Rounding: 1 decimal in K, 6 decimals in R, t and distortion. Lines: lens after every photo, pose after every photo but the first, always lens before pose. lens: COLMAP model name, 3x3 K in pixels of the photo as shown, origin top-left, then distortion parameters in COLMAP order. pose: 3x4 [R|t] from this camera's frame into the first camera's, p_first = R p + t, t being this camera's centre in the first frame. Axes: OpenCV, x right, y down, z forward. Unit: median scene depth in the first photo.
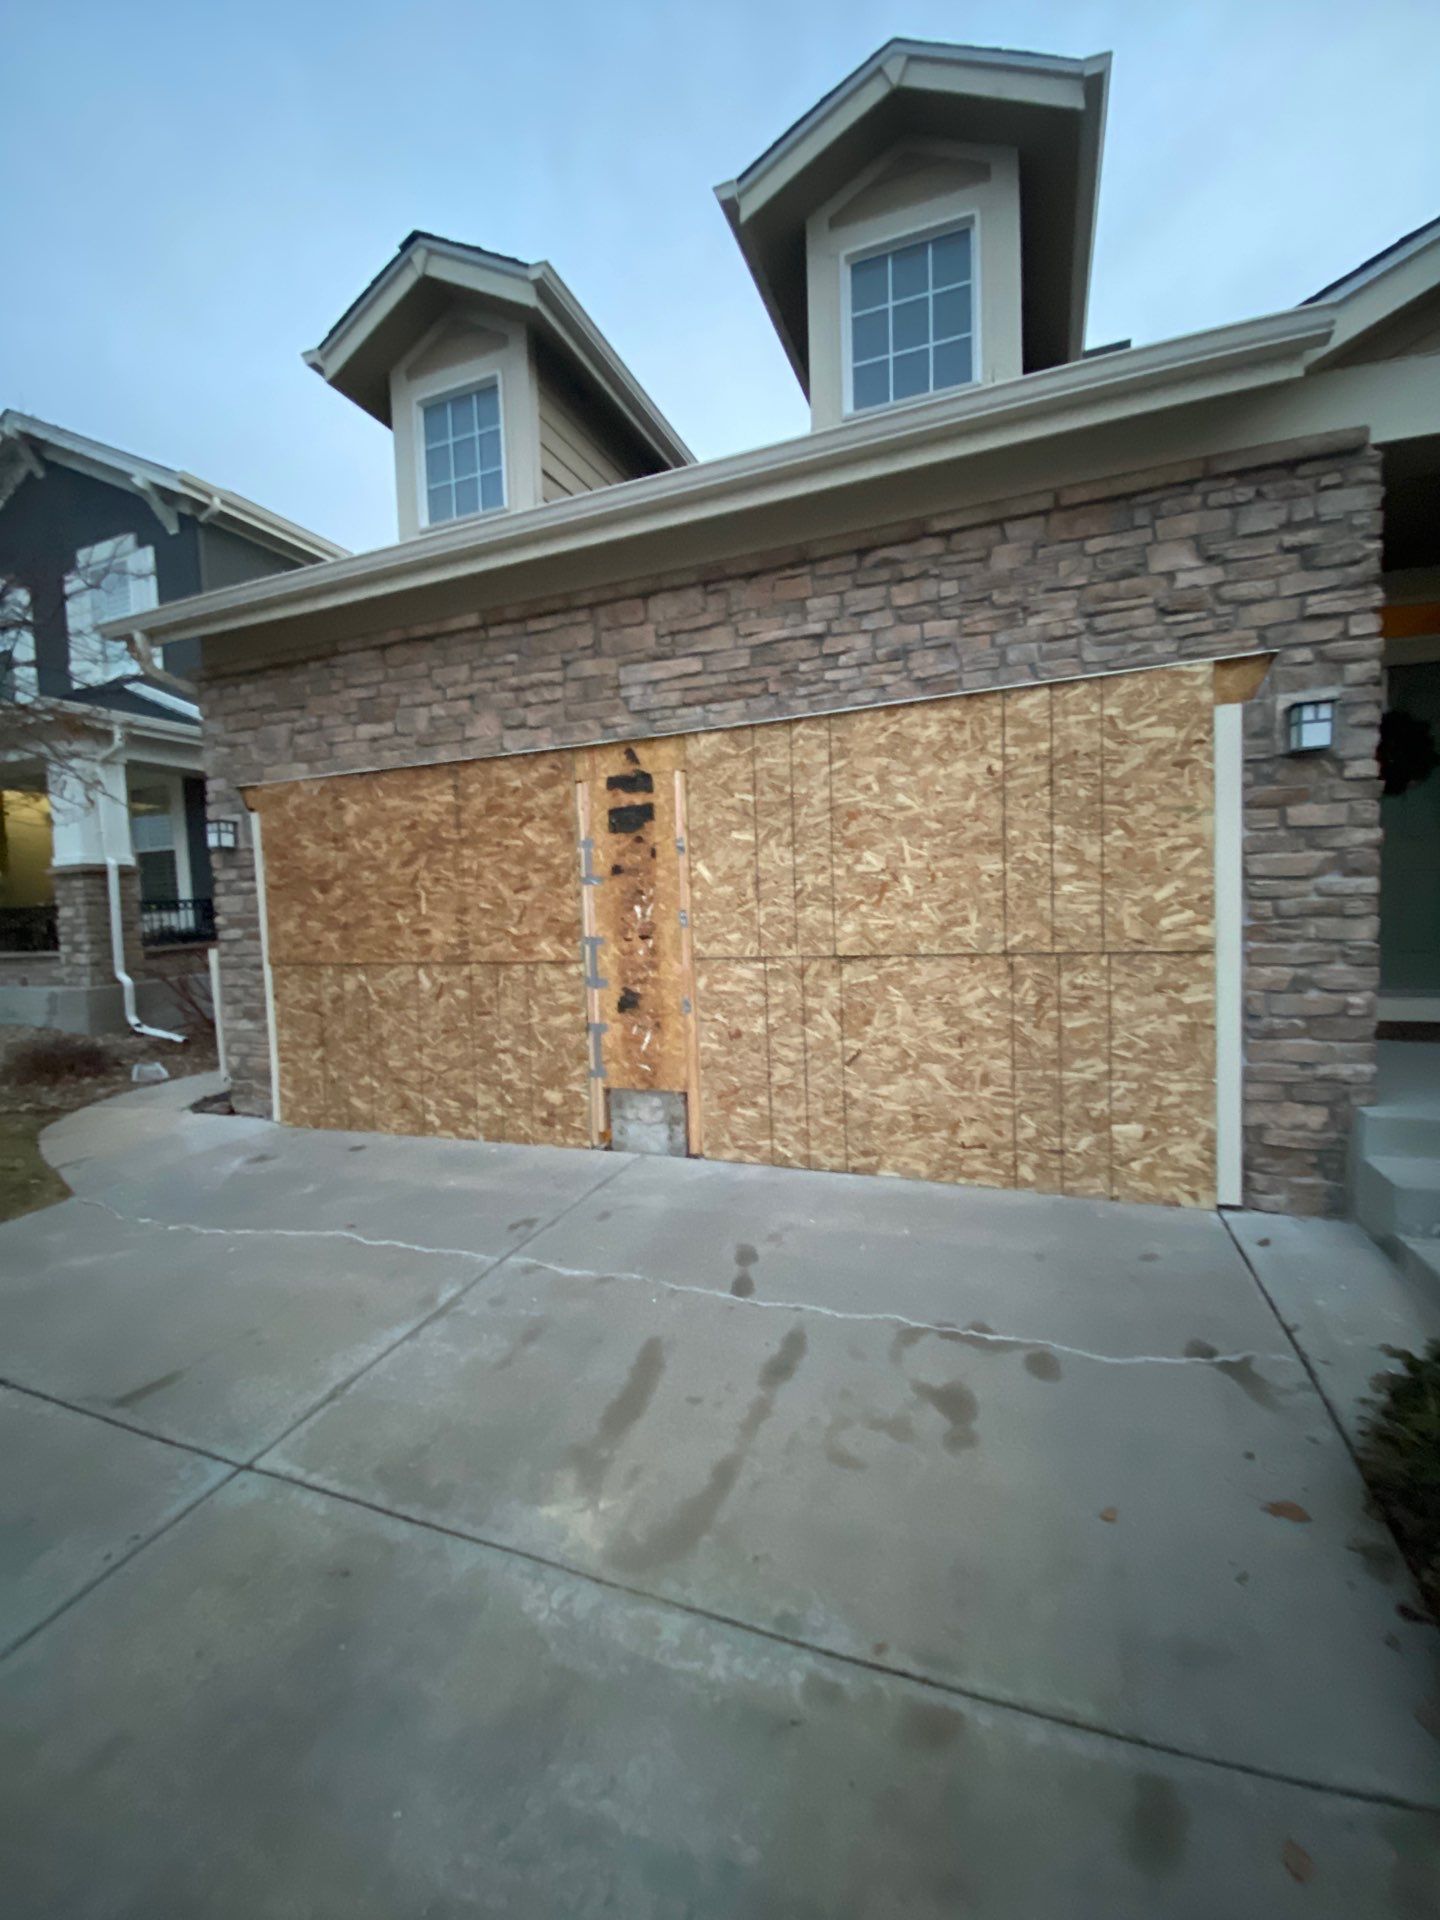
lens RADIAL K [[765.0, 0, 732.4], [0, 765.0, 963.7], [0, 0, 1]] dist [0.027111, -0.026778]
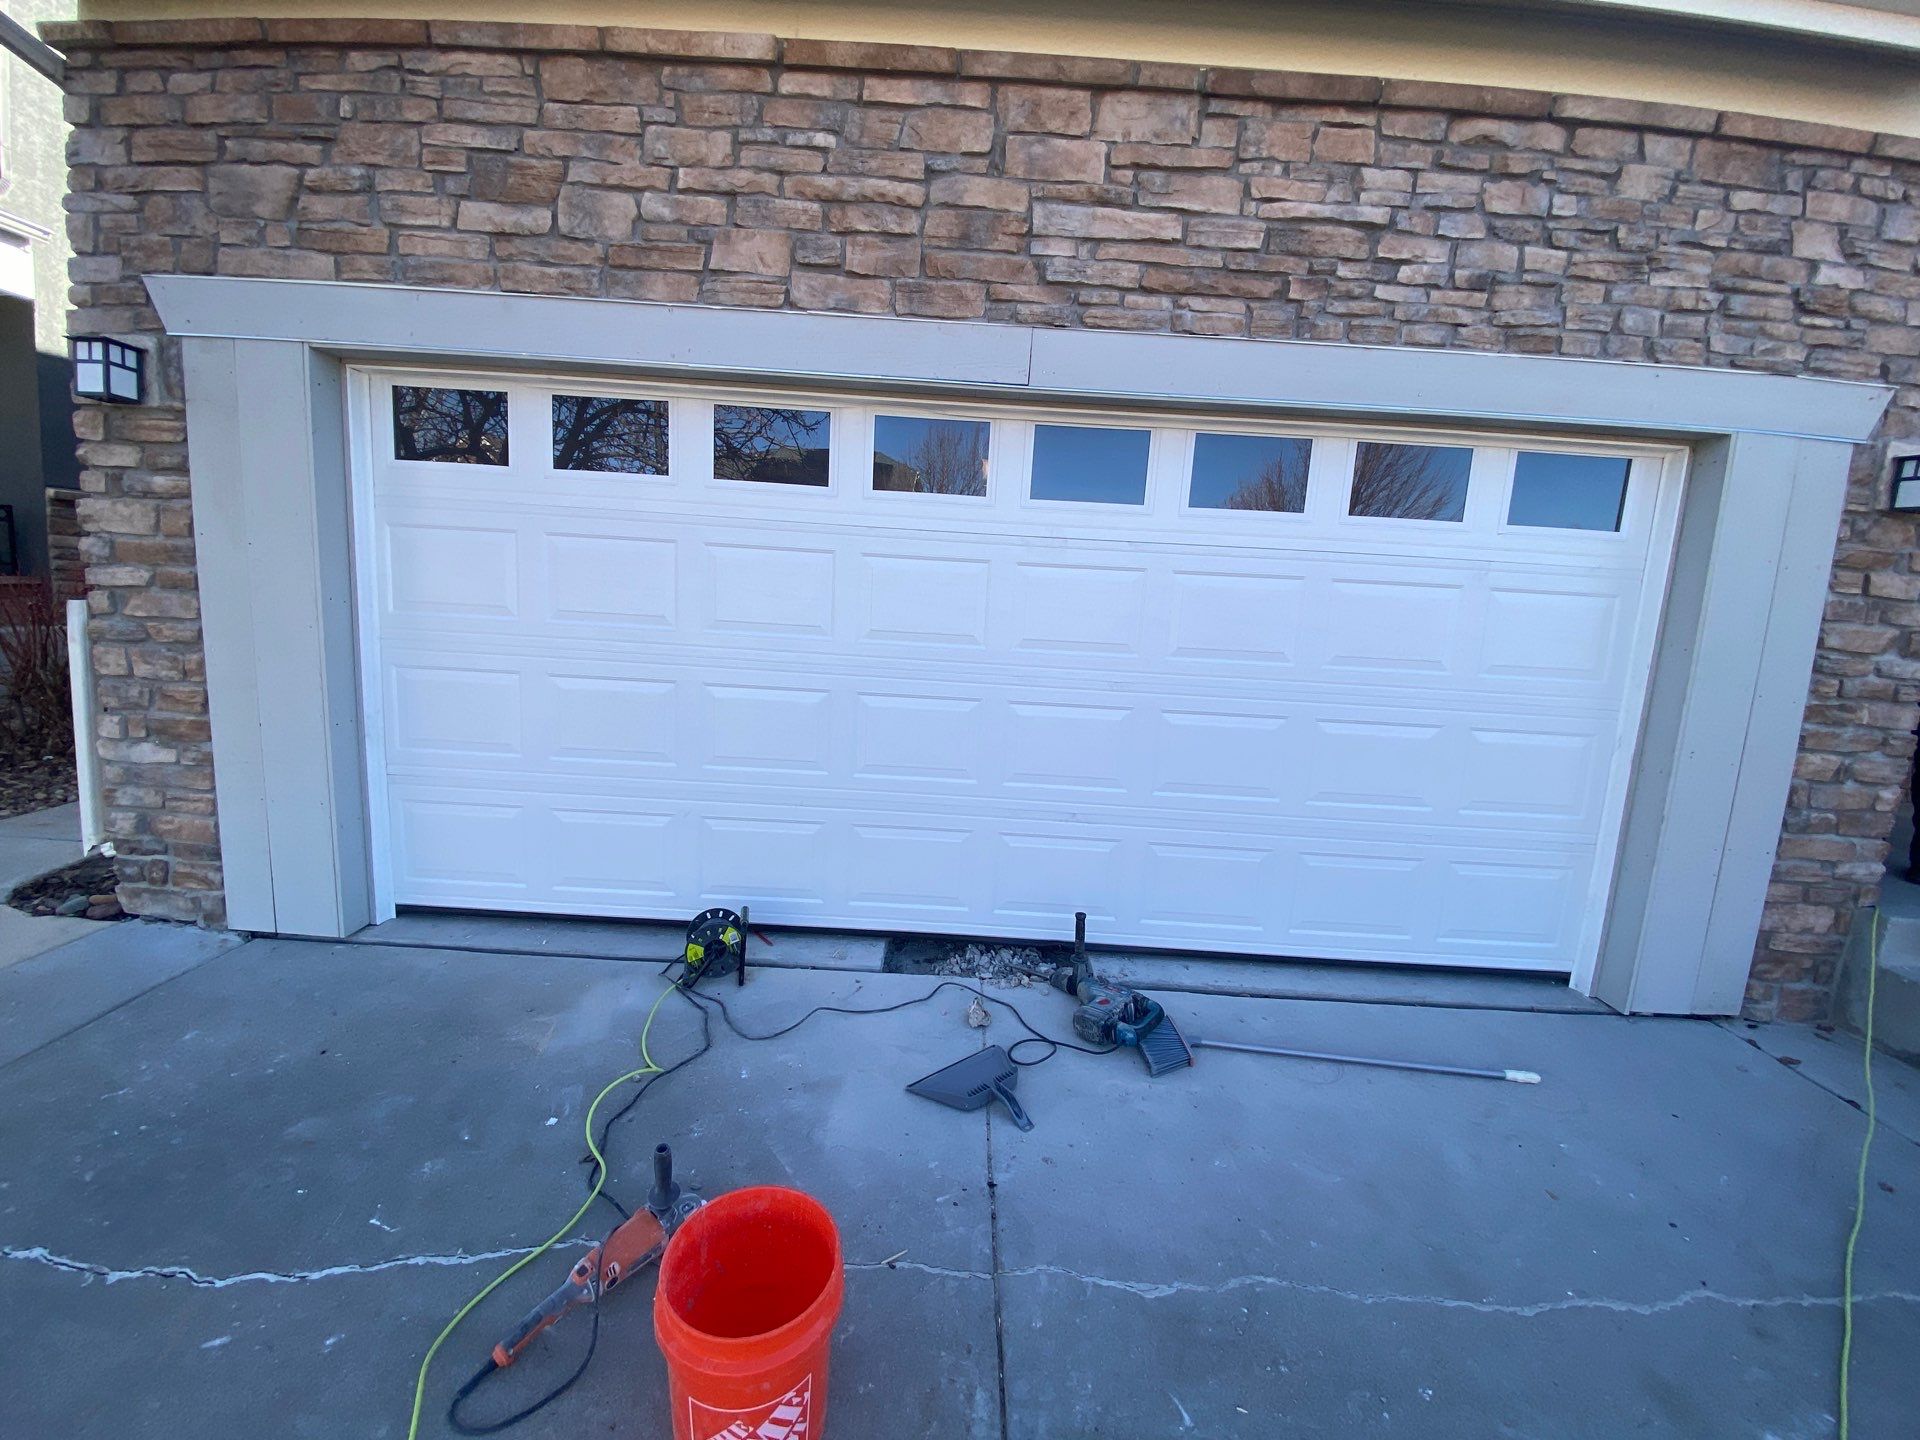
lens RADIAL K [[764.9, 0, 960.6], [0, 764.9, 714.7], [0, 0, 1]] dist [0.015797, -0.017537]
pose [[0.932210, 0.039778, 0.359724, -0.451418], [-0.068425, 0.995387, 0.067251, -0.027017], [-0.355390, -0.087306, 0.930632, 0.479951]]
